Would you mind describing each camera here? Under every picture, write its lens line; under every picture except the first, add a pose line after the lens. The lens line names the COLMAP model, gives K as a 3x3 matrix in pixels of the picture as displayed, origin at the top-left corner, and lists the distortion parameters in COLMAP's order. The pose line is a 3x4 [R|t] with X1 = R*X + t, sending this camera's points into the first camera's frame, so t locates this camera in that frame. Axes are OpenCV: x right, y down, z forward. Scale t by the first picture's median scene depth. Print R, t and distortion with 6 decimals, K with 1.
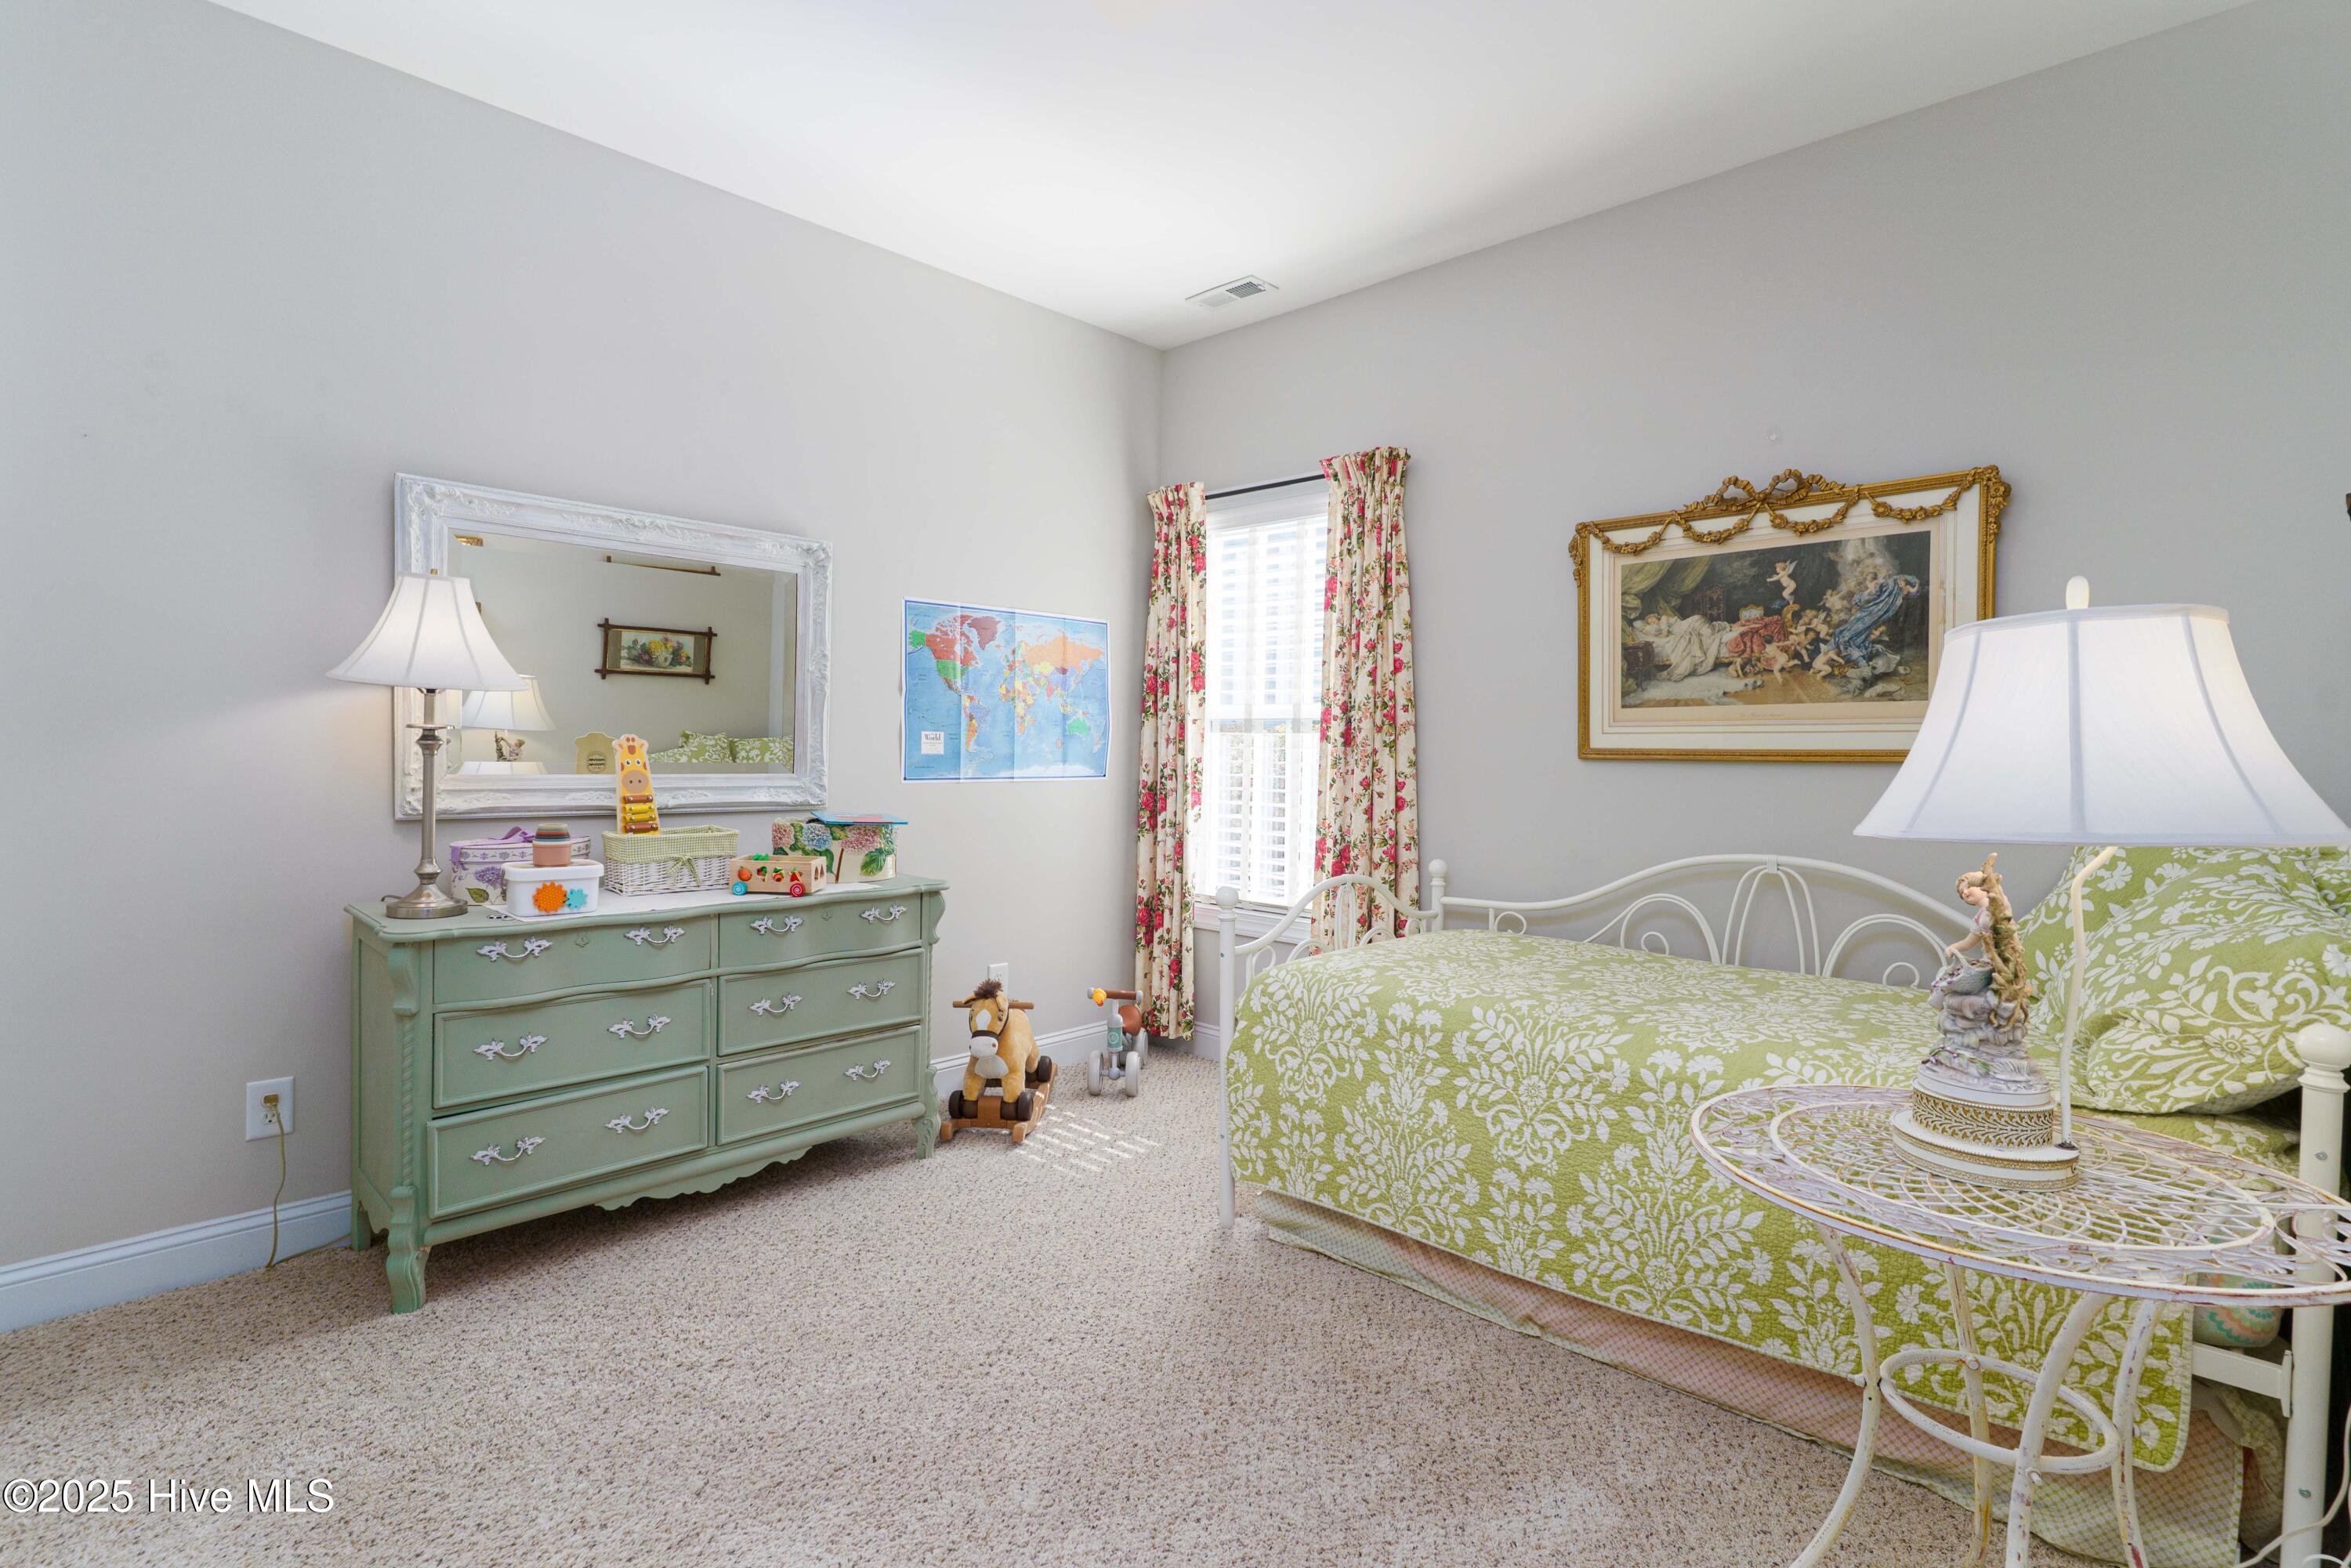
lens RADIAL K [[1130.8, 0, 1160.5], [0, 1130.8, 765.1], [0, 0, 1]] dist [0.000791, 0.000156]
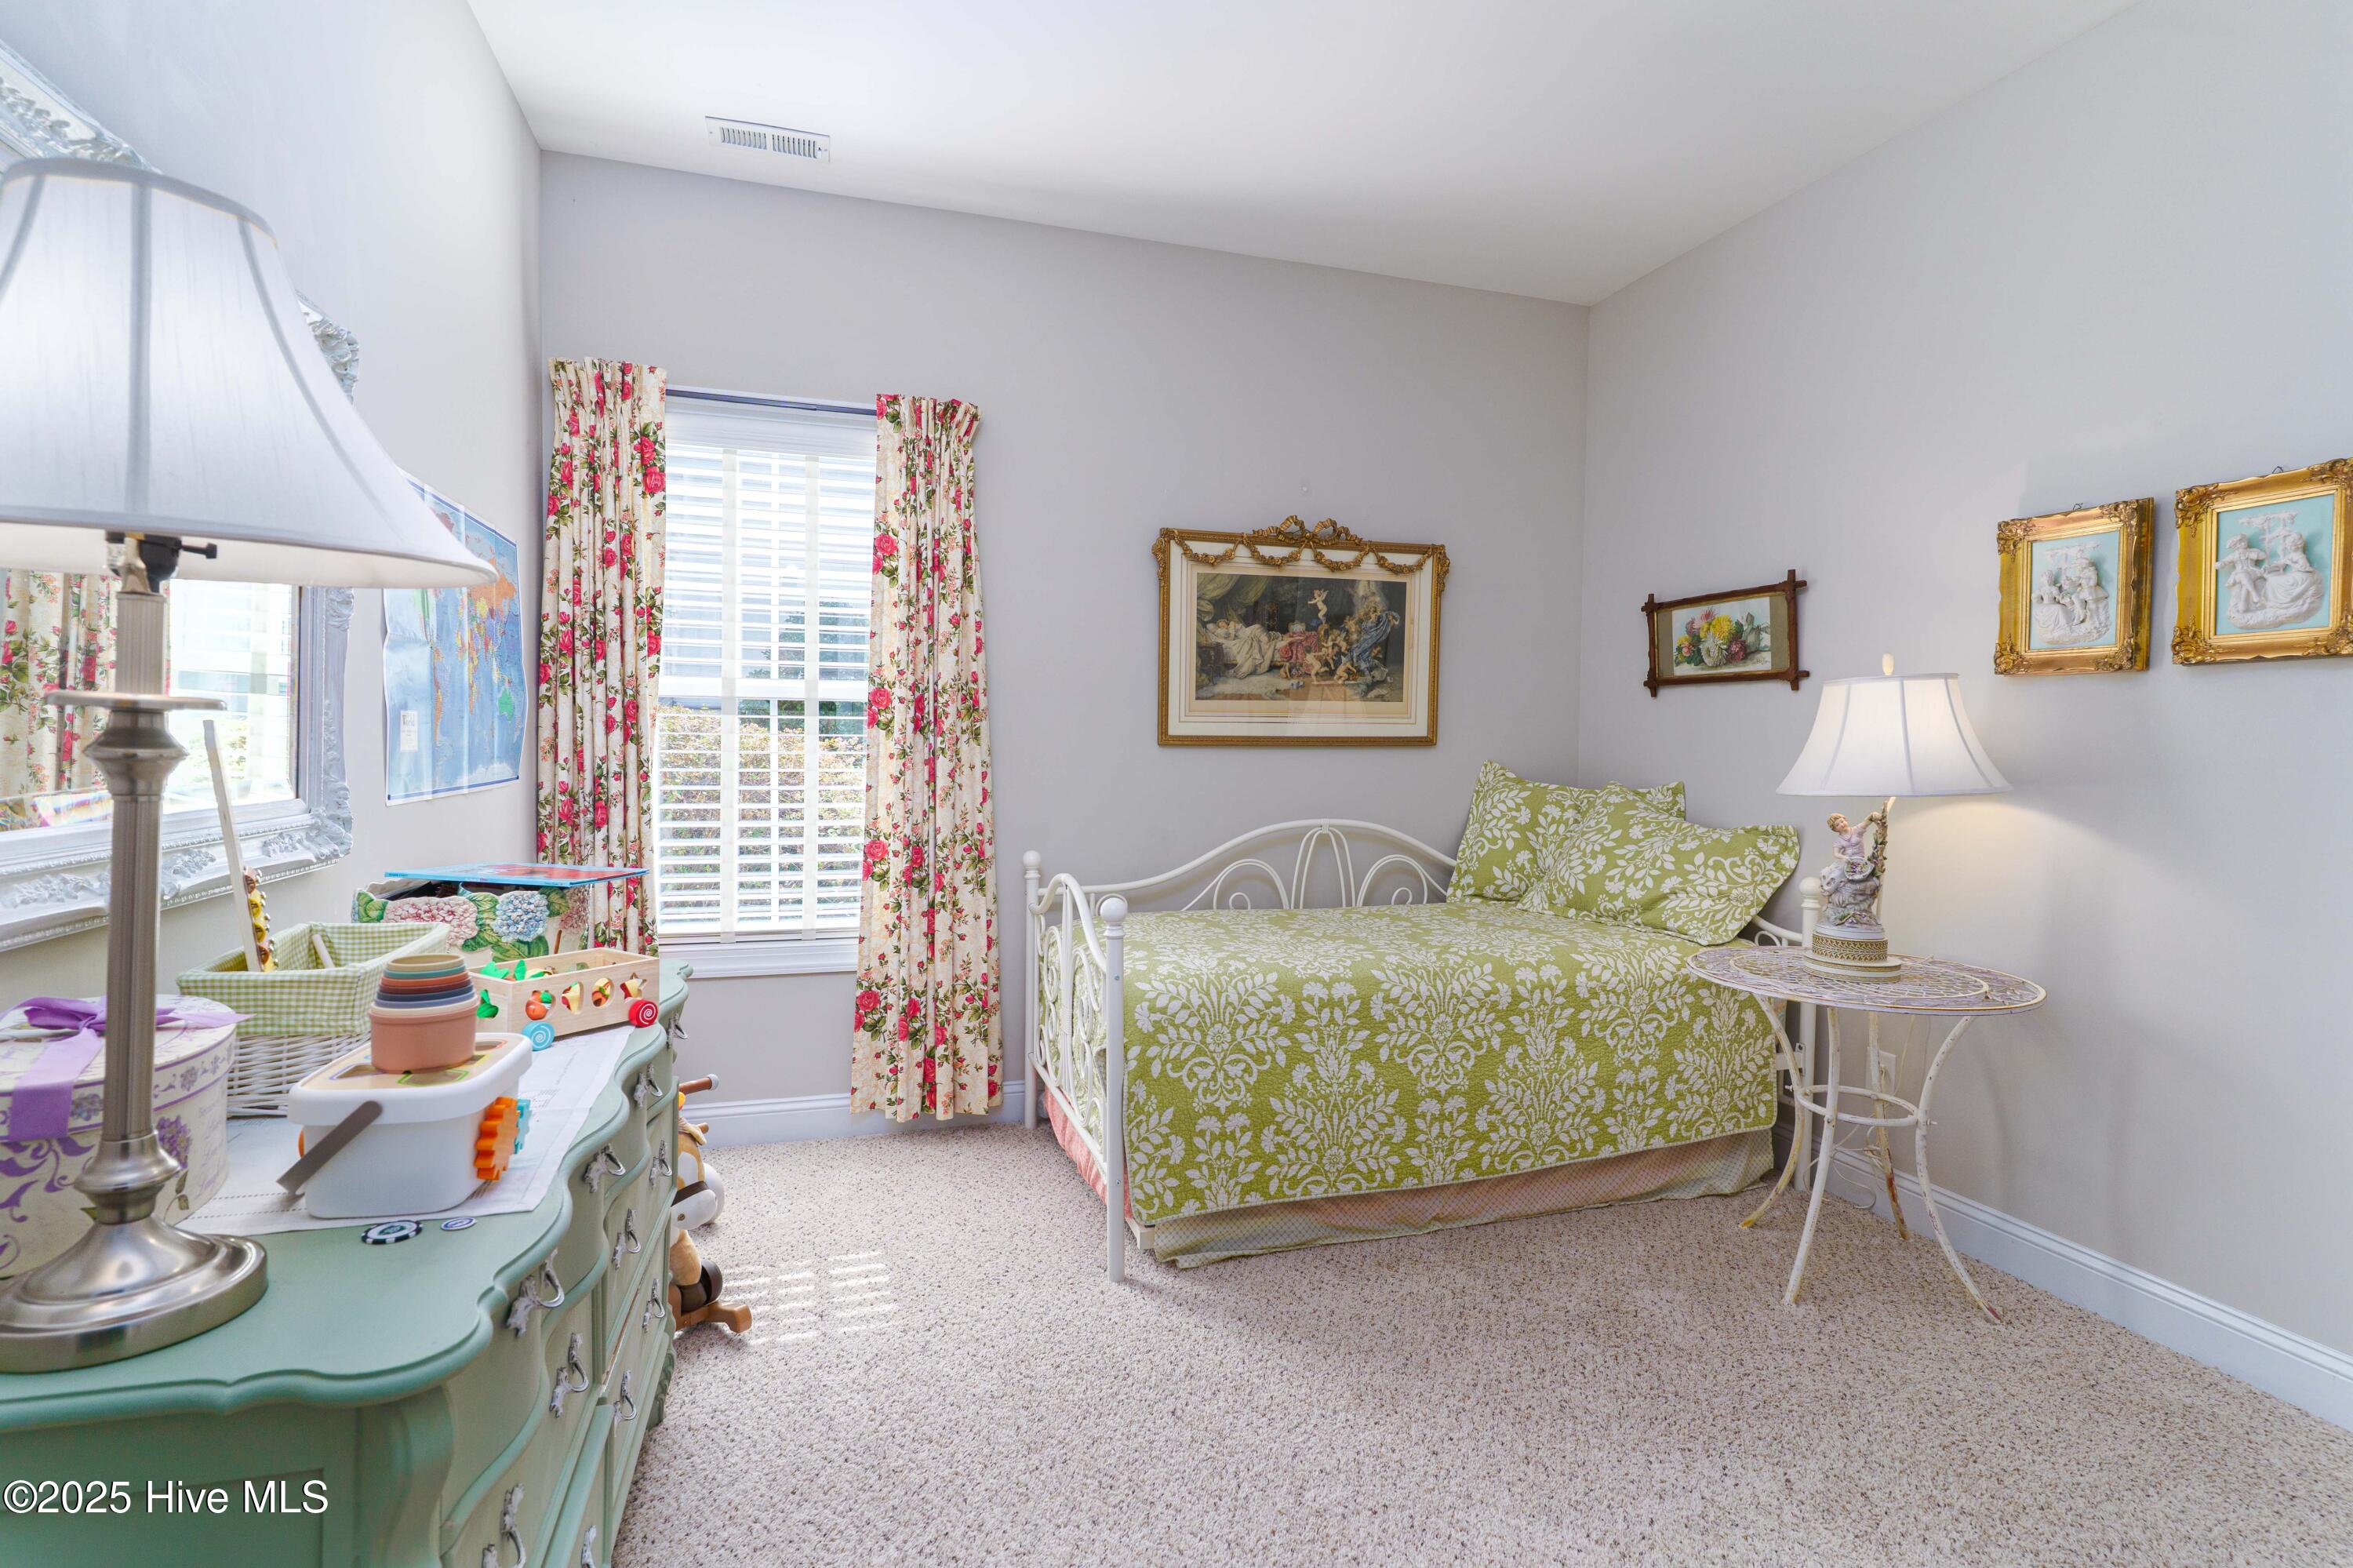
lens RADIAL K [[1131.8, 0, 1166.5], [0, 1131.8, 774.2], [0, 0, 1]] dist [0.000791, 0.000156]
pose [[0.486147, -0.036433, 0.873117, -0.652907], [0.009519, 0.999292, 0.036397, -0.019275], [-0.873825, -0.009383, 0.486150, 0.521119]]
